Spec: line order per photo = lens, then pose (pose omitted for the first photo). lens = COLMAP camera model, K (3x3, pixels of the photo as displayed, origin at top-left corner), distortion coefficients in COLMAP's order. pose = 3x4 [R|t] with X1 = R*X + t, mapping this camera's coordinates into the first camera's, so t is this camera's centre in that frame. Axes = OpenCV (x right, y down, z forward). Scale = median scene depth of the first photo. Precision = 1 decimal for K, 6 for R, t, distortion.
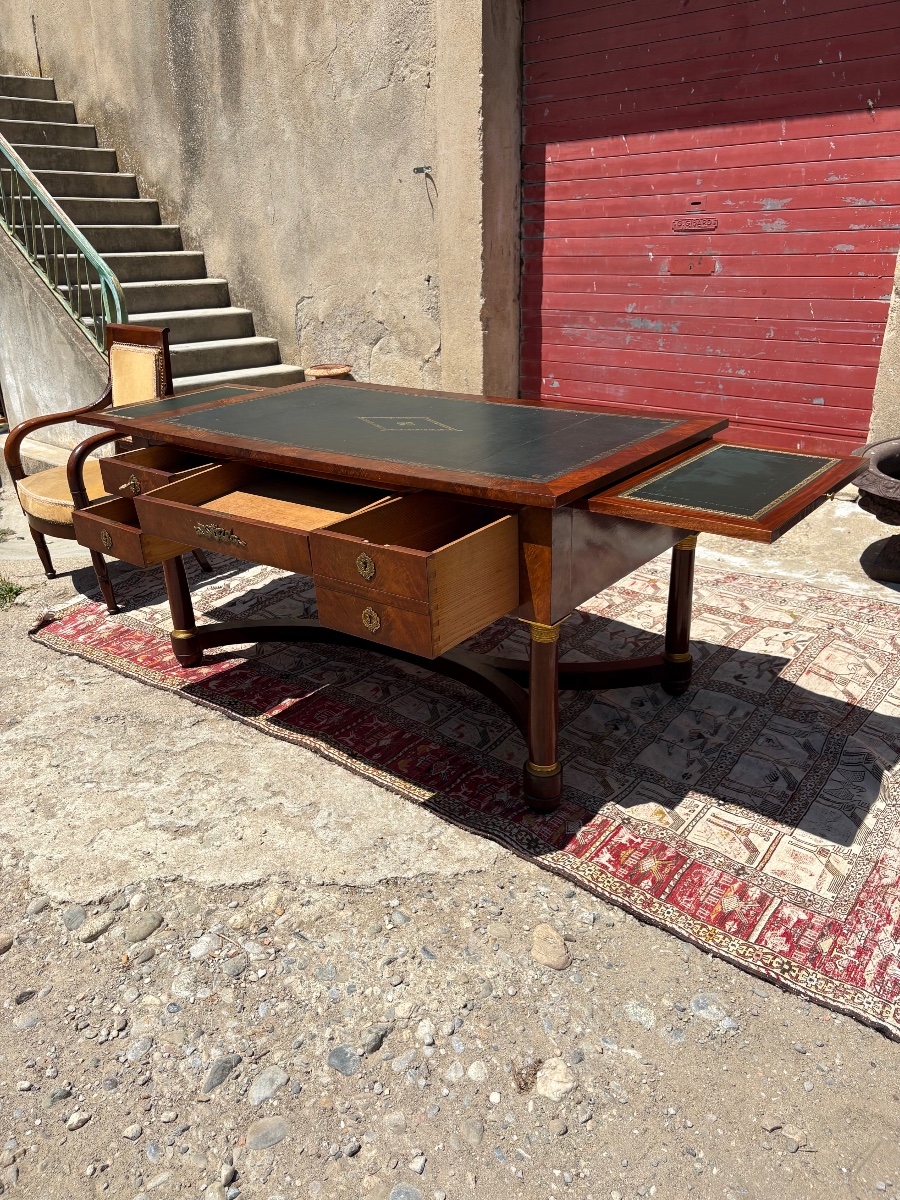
lens RADIAL K [[913.5, 0, 439.6], [0, 913.5, 588.2], [0, 0, 1]] dist [0.049856, -0.047870]
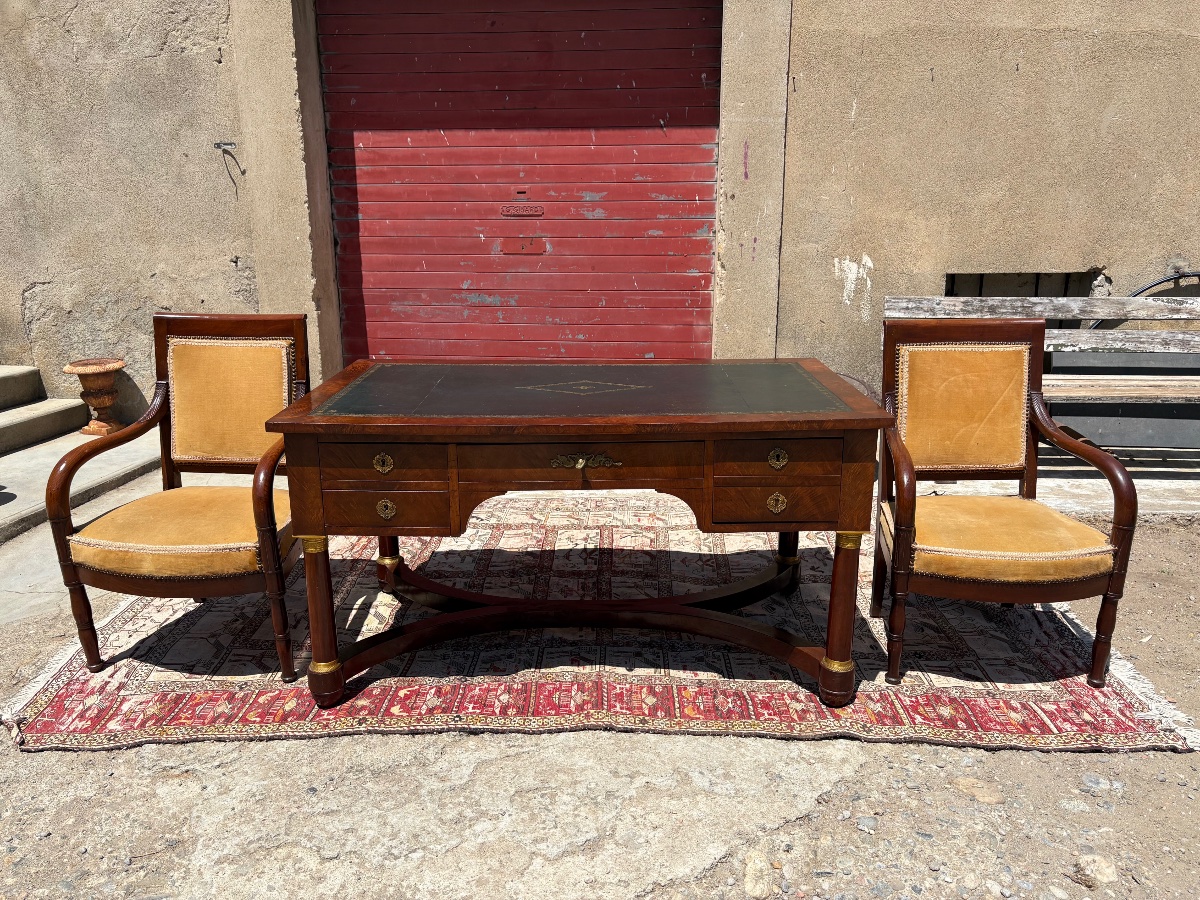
lens RADIAL K [[913.5, 0, 600.0], [0, 913.5, 450.0], [0, 0, 1]] dist [0.049856, -0.047870]
pose [[0.787748, -0.133167, 0.601432, -0.368509], [0.208013, 0.976508, -0.056238, -0.028435], [-0.579814, 0.169407, 0.796942, 0.106998]]
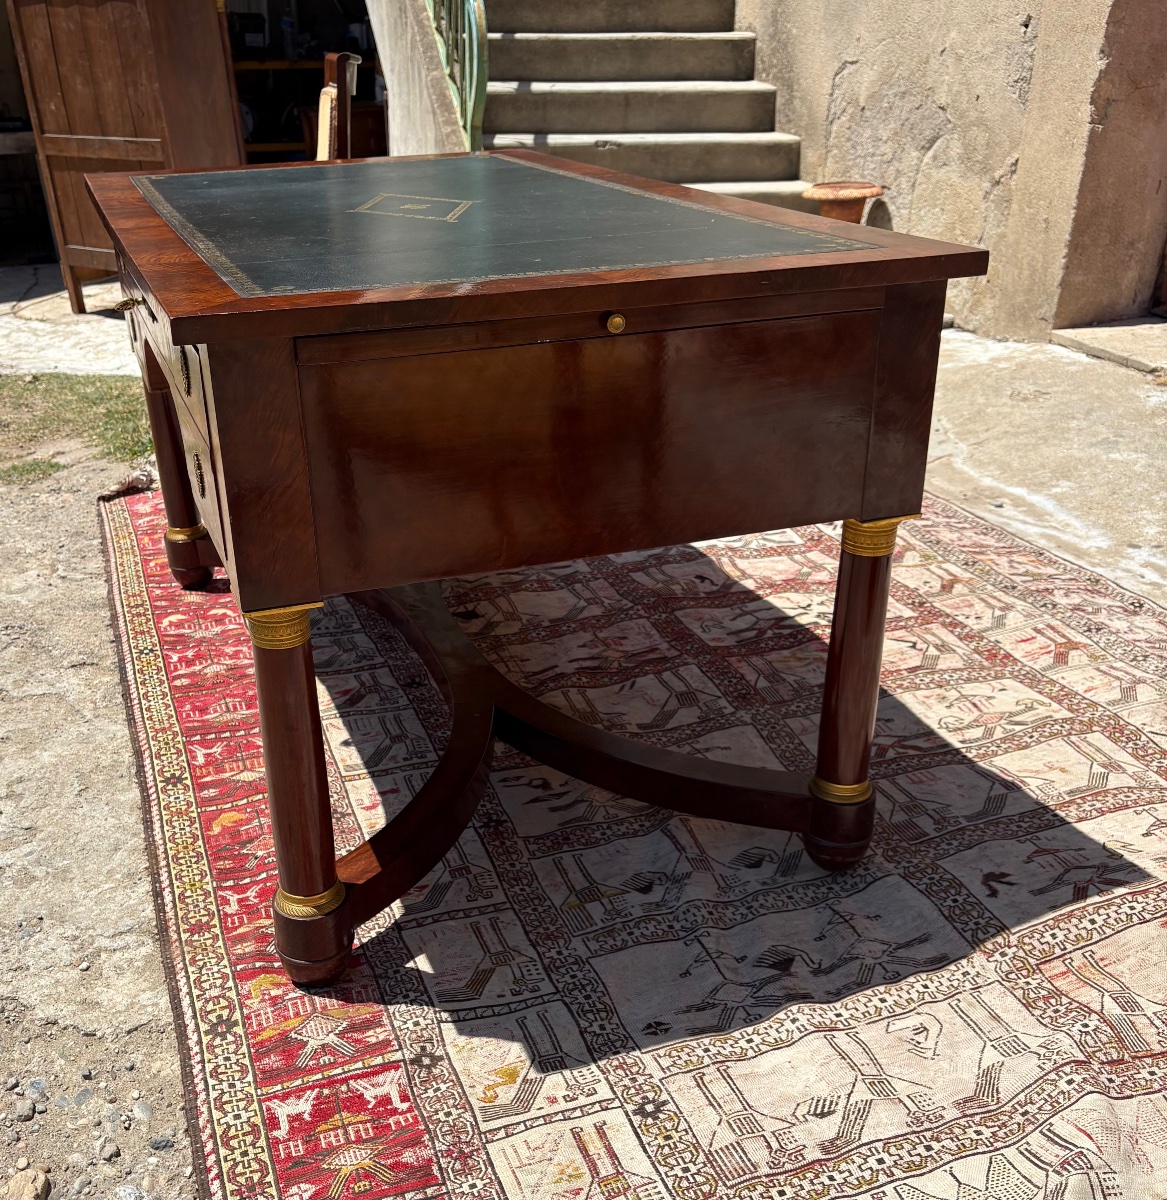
lens RADIAL K [[1315.2, 0, 510.9], [0, 1315.2, 697.9], [0, 0, 1]] dist [0.052617, -0.063458]
pose [[0.838146, 0.262037, -0.478381, 0.252521], [-0.210669, 0.964505, 0.159212, -0.023367], [0.503121, -0.032663, 0.863599, 0.209956]]
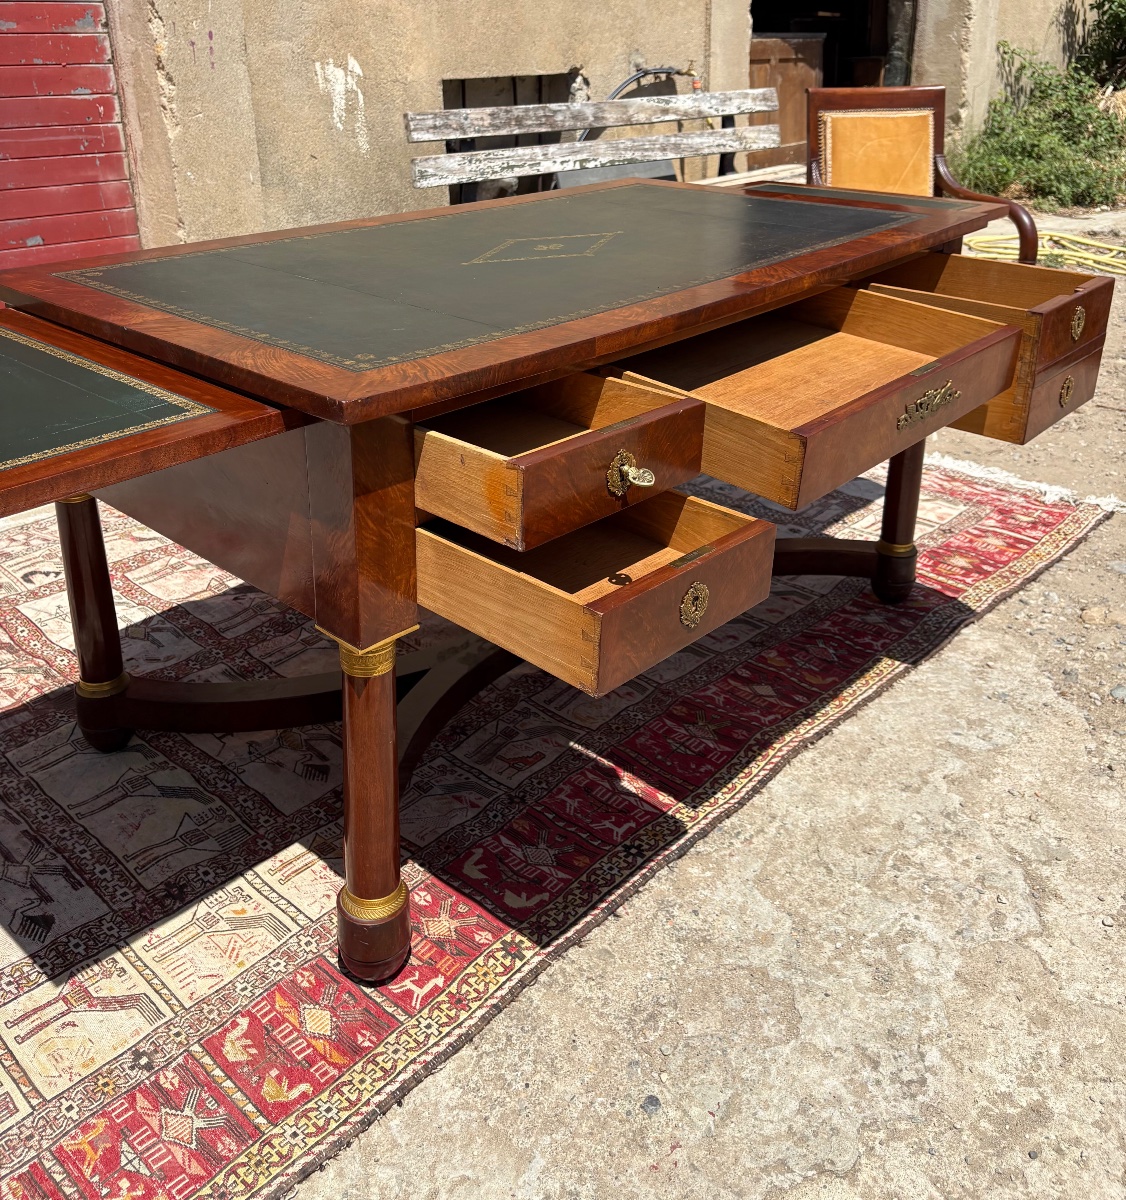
lens RADIAL K [[1163.7, 0, 568.6], [0, 1163.7, 439.2], [0, 0, 1]] dist [0.046198, -0.050670]
pose [[0.062609, -0.304957, 0.950306, -0.455060], [0.371348, 0.890927, 0.261437, -0.149149], [-0.926380, 0.336526, 0.169025, 0.514138]]
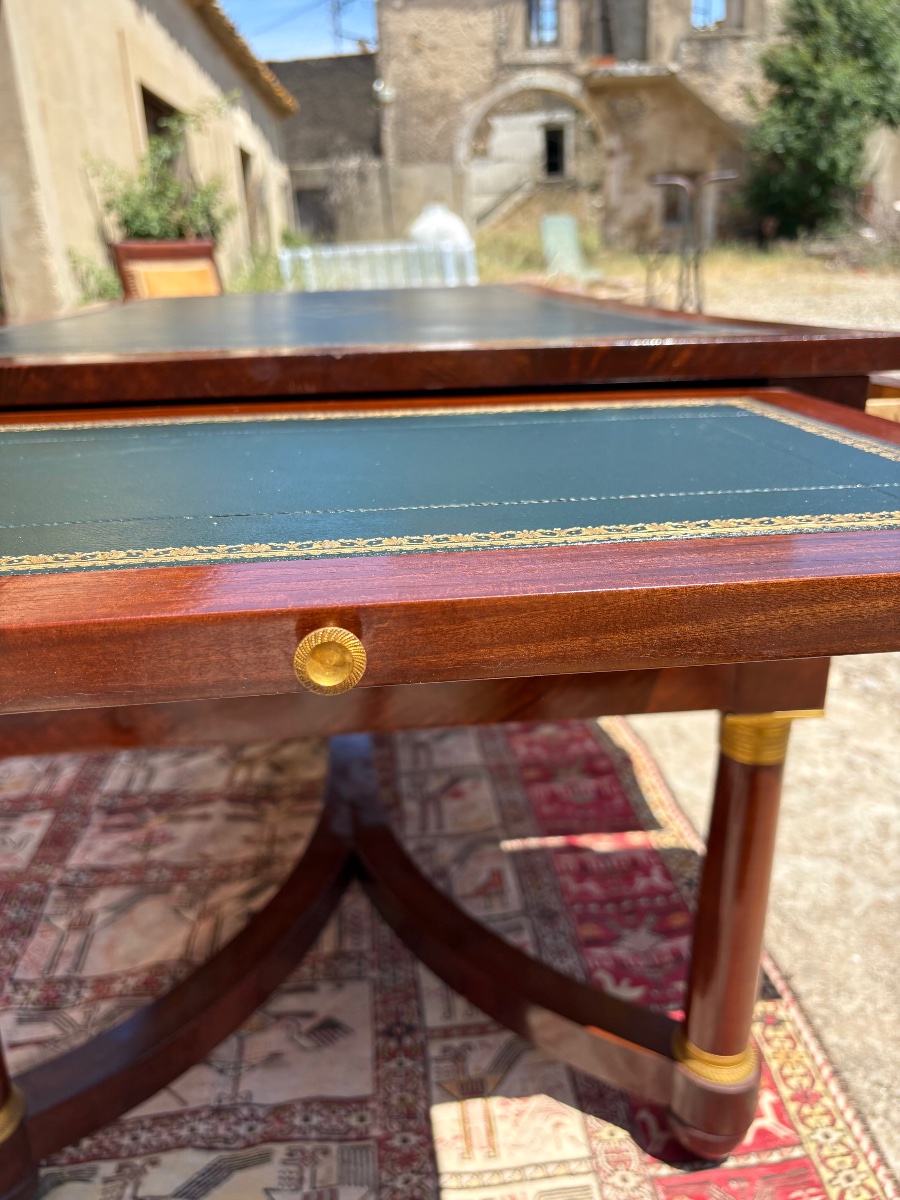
lens RADIAL K [[940.1, 0, 450.0], [0, 940.1, 600.0], [0, 0, 1]] dist [0.044621, -0.079982]
pose [[-0.709749, -0.186638, 0.679281, -0.265716], [0.309476, 0.783624, 0.538664, -0.178873], [-0.632836, 0.592537, -0.498416, 0.747415]]
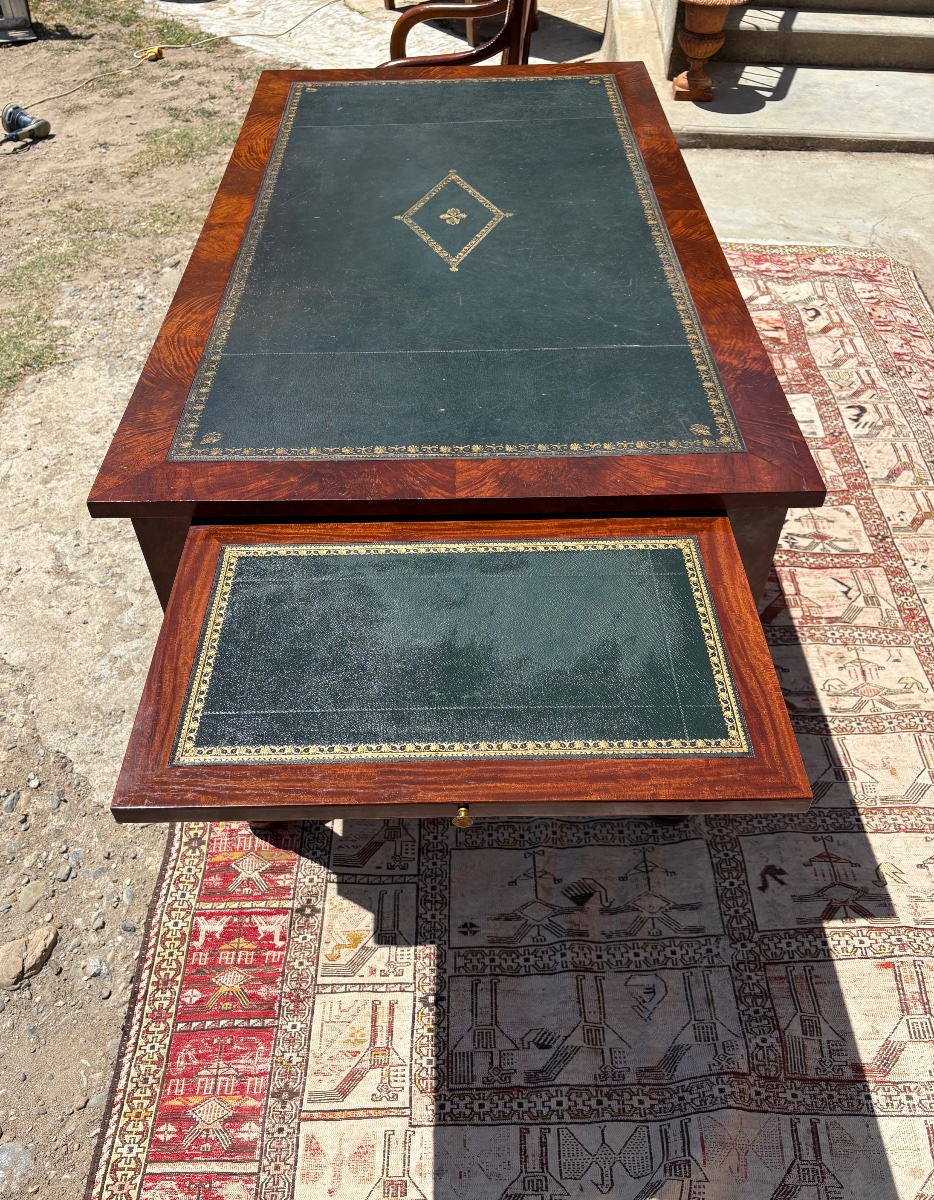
lens RADIAL K [[923.3, 0, 467.0], [0, 923.3, 600.0], [0, 0, 1]] dist [0.026825, 0.006693]
pose [[0.625561, 0.583687, -0.517670, 0.248682], [-0.298201, 0.792035, 0.532689, -0.173779], [0.720936, -0.178859, 0.669522, 0.315227]]
